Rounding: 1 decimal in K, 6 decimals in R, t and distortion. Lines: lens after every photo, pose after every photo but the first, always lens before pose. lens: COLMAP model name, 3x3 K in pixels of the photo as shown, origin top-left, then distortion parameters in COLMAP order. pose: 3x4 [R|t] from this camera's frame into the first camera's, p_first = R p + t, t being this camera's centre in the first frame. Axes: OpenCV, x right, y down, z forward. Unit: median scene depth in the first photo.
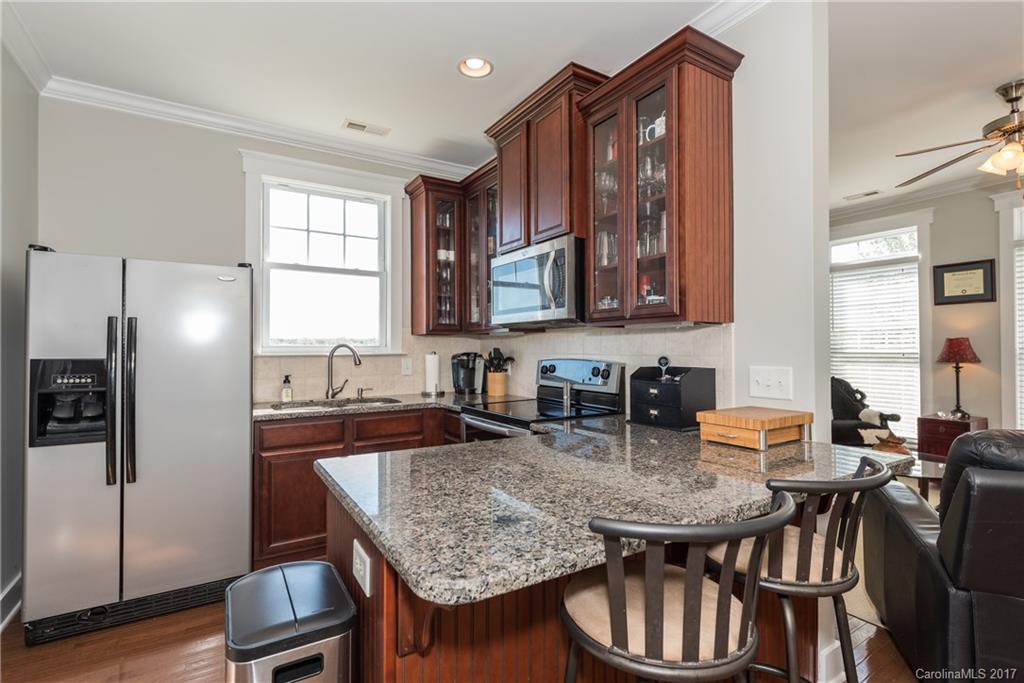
lens RADIAL K [[486.3, 0, 512.2], [0, 486.3, 343.4], [0, 0, 1]] dist [-0.001306, 0.000664]
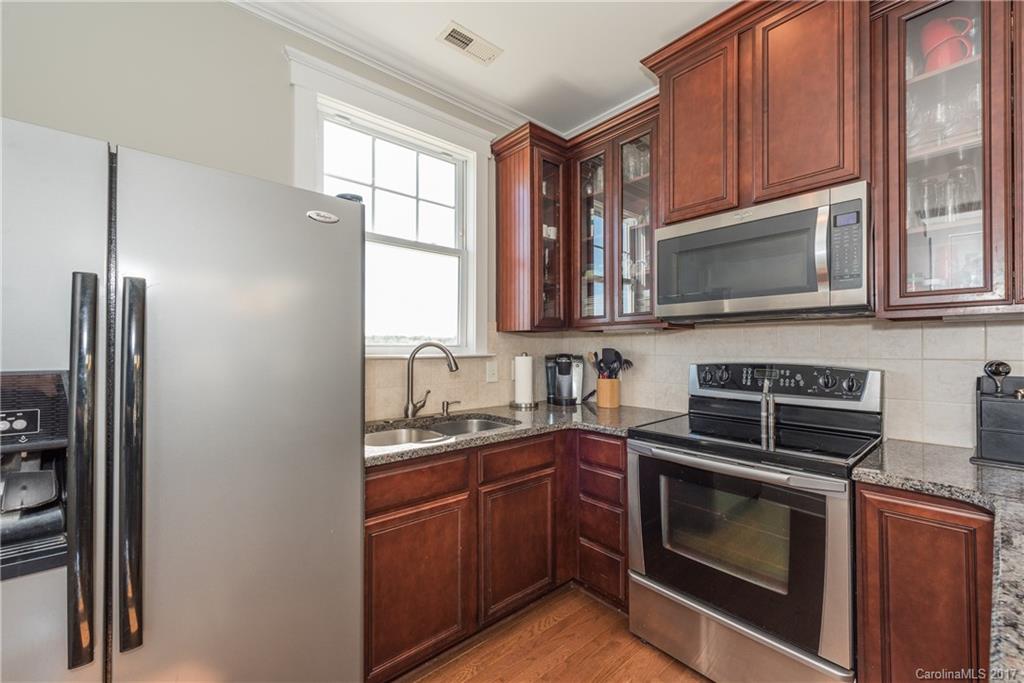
lens RADIAL K [[409.2, 0, 510.2], [0, 409.2, 345.2], [0, 0, 1]] dist [0.006737, -0.000873]
pose [[0.986513, 0.006338, 0.163559, -0.327743], [-0.006713, 0.999976, 0.001740, 0.003736], [-0.163544, -0.002814, 0.986532, 0.371278]]
